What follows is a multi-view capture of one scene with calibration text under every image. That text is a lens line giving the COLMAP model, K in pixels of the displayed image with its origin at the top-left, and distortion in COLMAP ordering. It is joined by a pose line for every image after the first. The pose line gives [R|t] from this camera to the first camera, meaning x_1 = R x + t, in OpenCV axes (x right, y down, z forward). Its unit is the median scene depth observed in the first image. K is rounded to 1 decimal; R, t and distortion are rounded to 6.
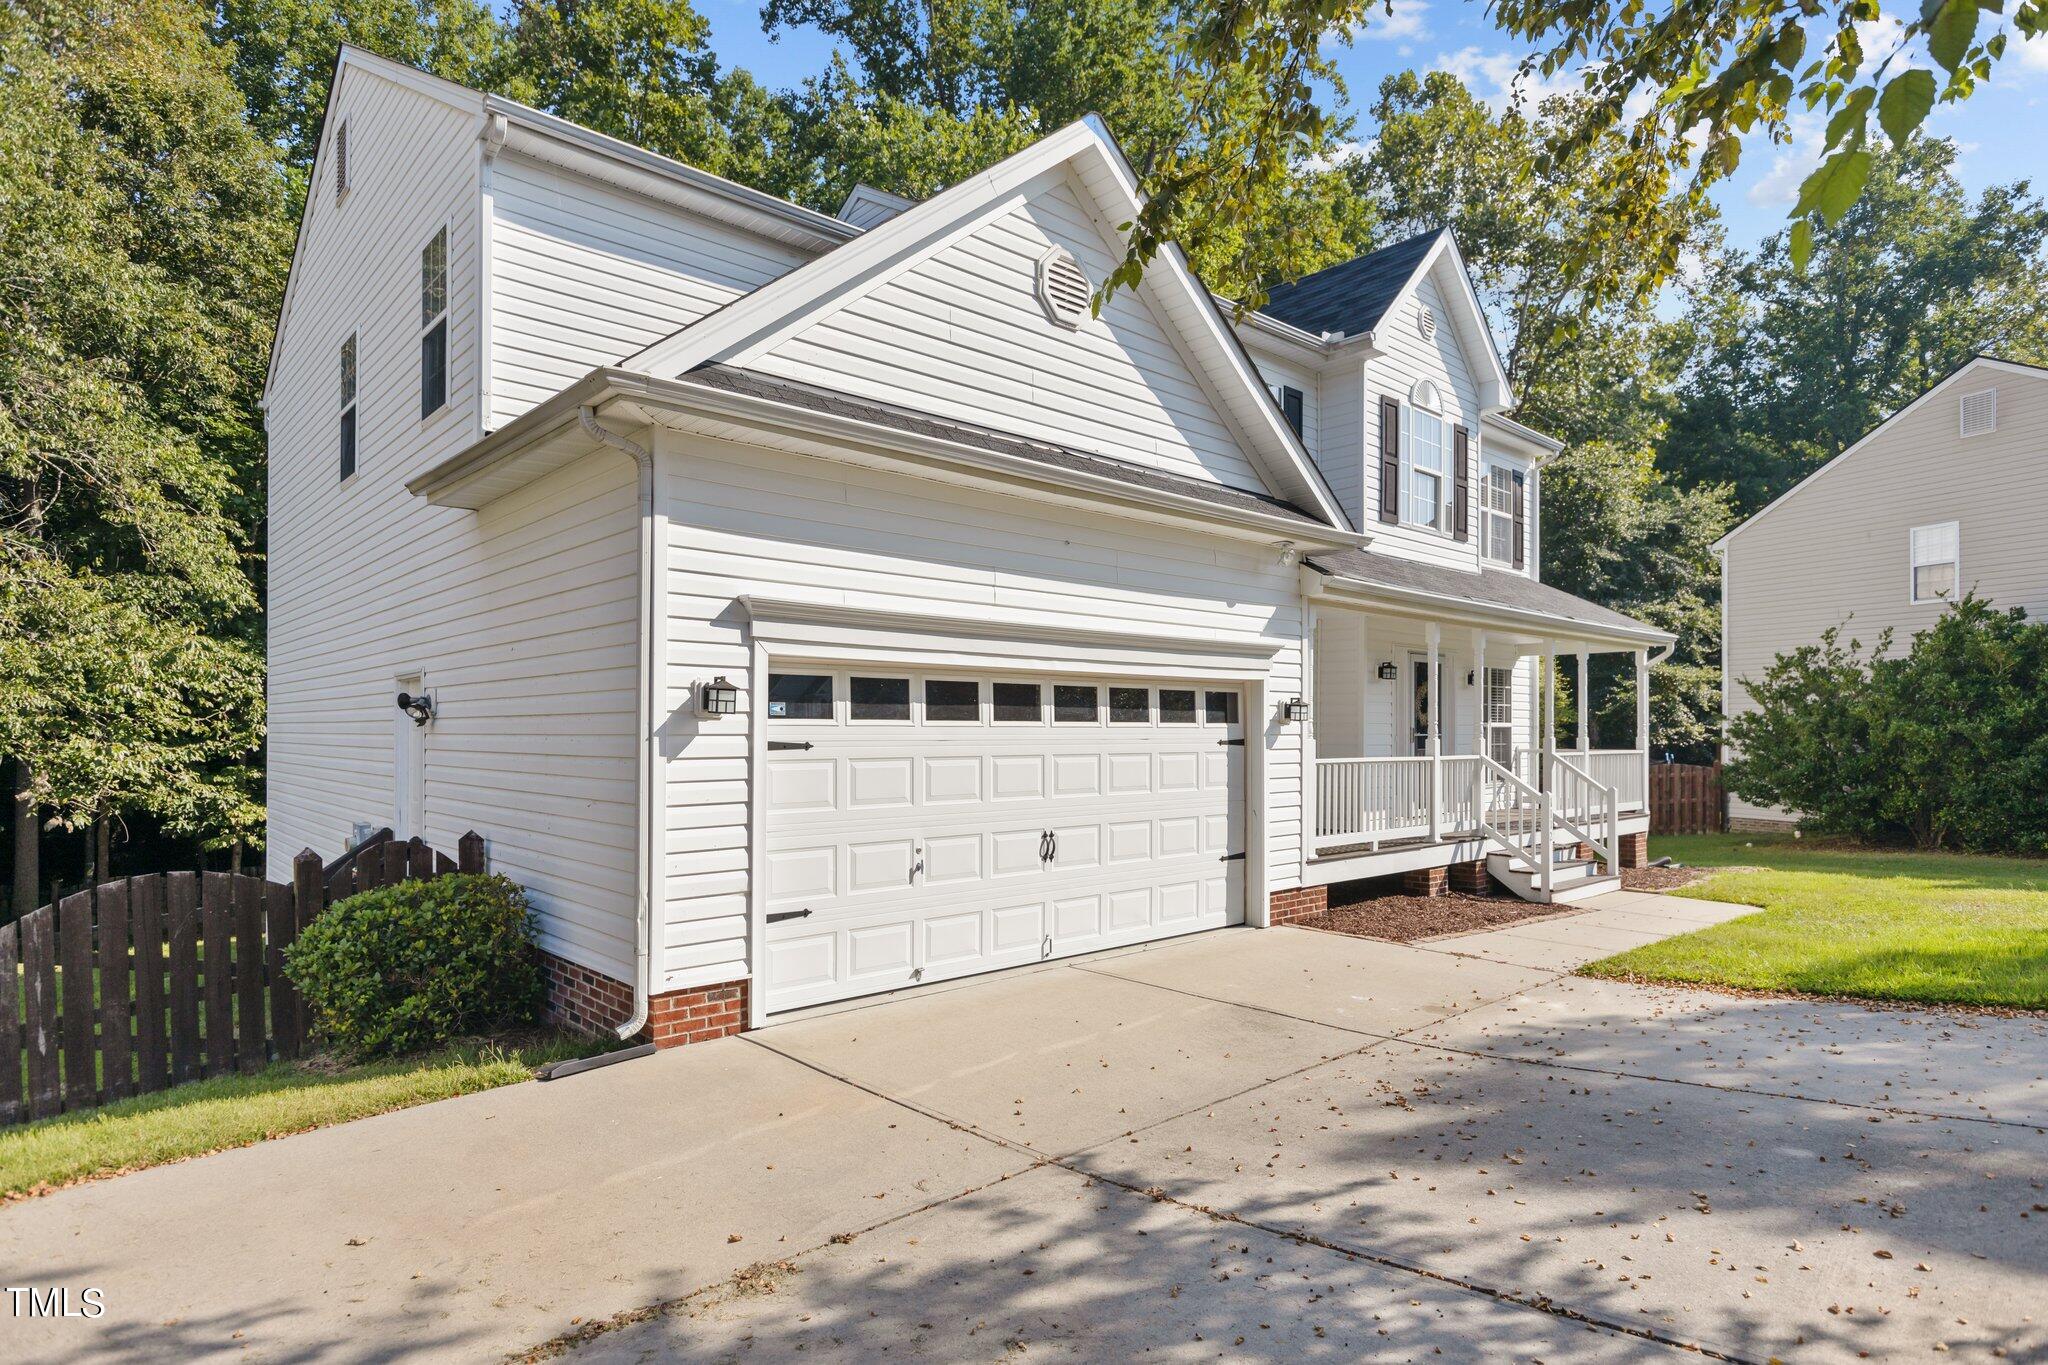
lens RADIAL K [[1109.4, 0, 1025.1], [0, 1109.4, 712.8], [0, 0, 1]] dist [0.002824, 0.000321]
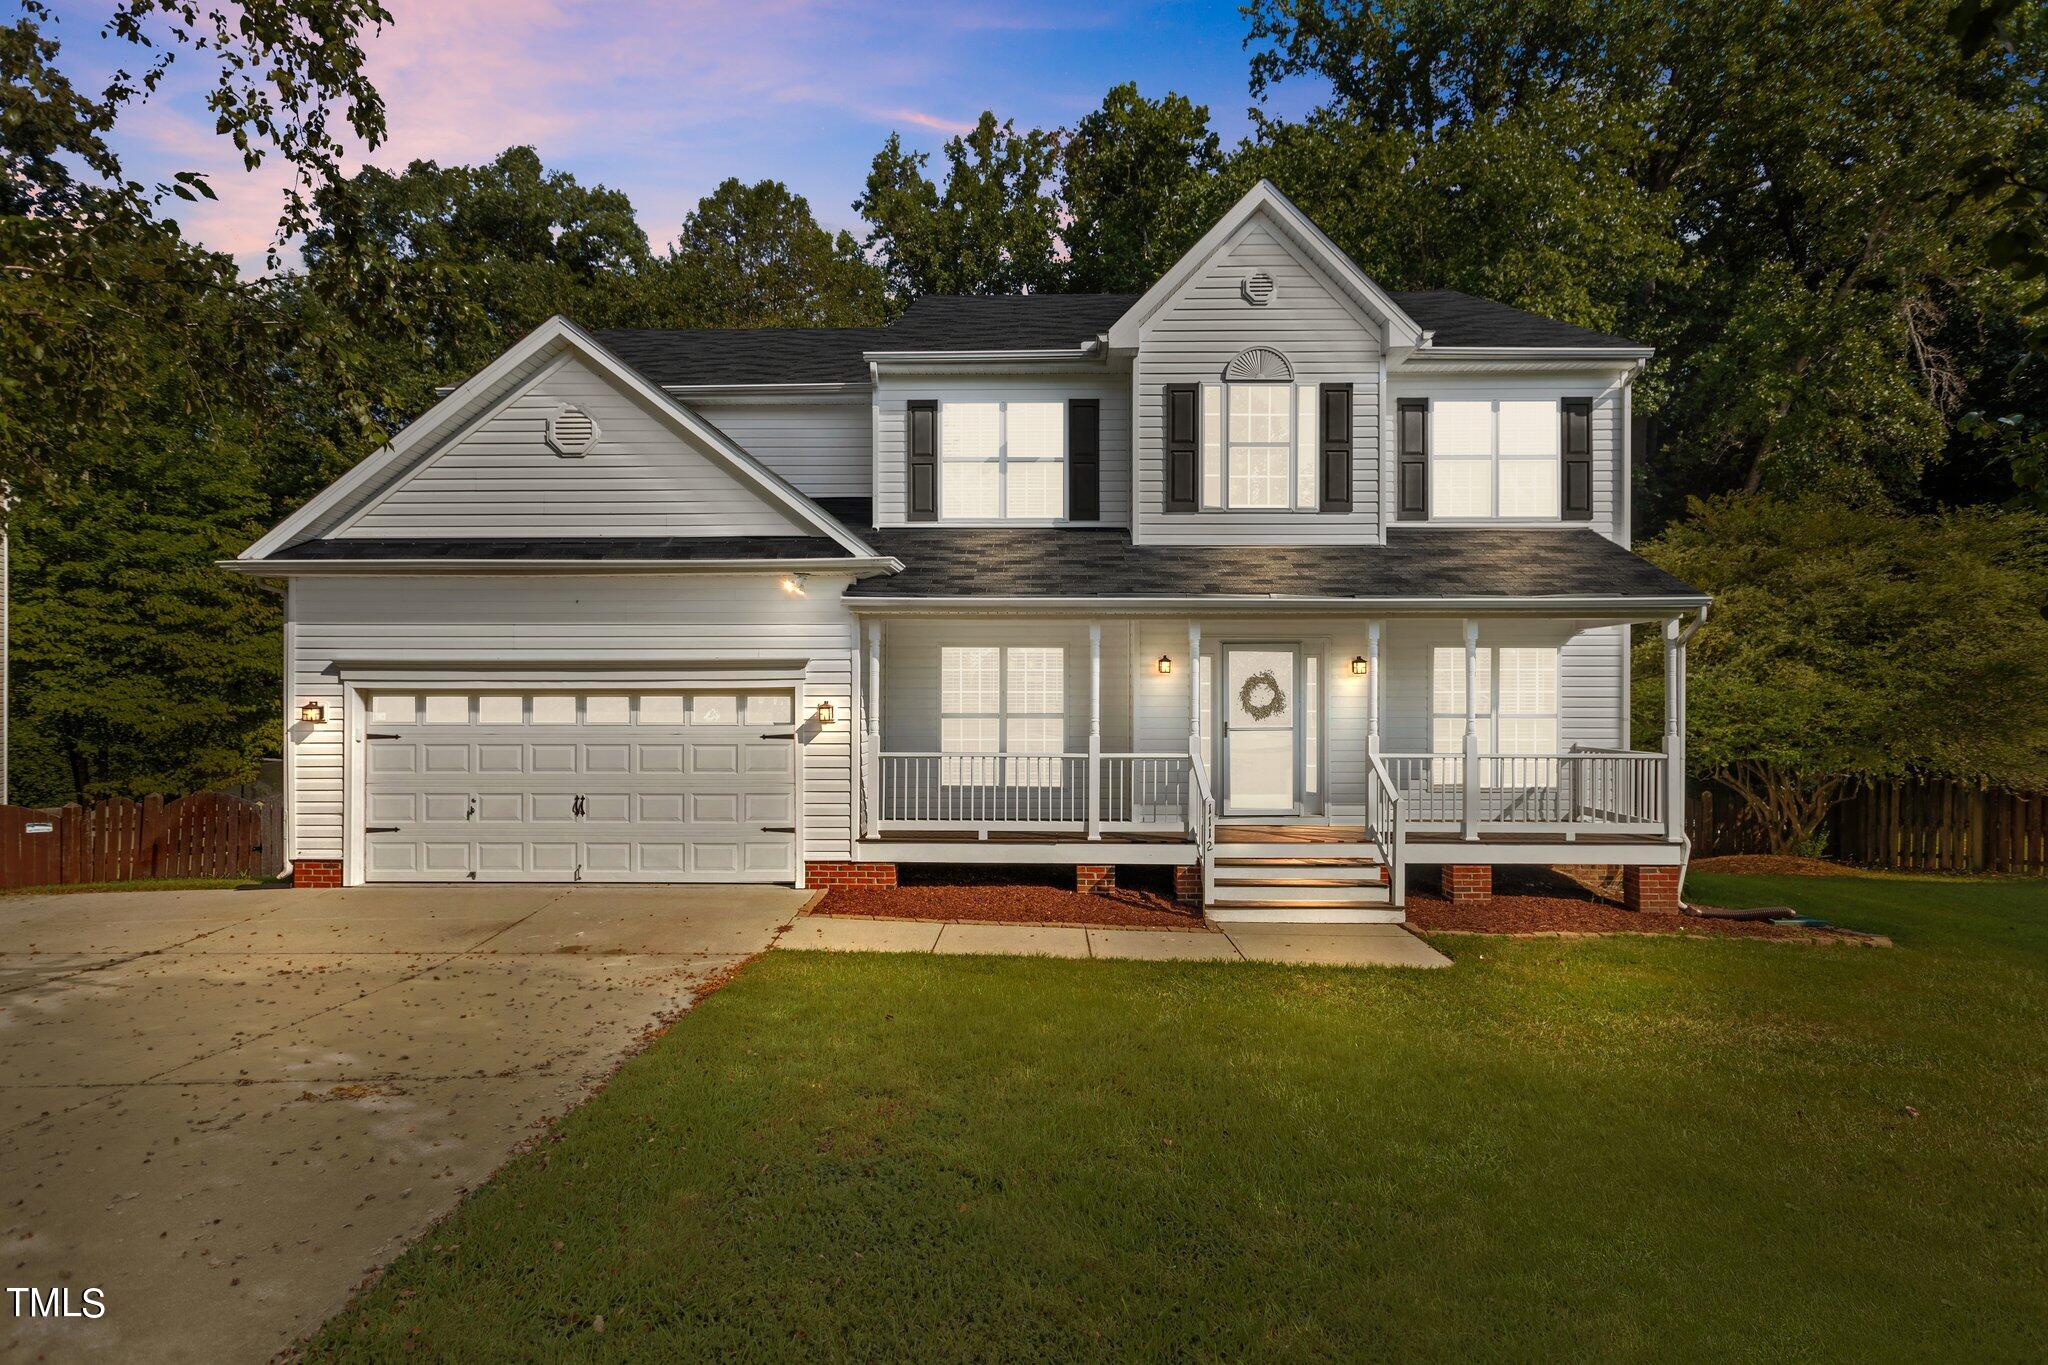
lens RADIAL K [[974.5, 0, 1024.0], [0, 974.5, 682.5], [0, 0, 1]] dist [-0.001988, -0.000247]
pose [[0.724003, -0.009945, -0.689725, 1.382066], [0.012717, 0.999919, -0.001069, -0.036706], [0.689679, -0.007997, 0.724071, 0.476063]]
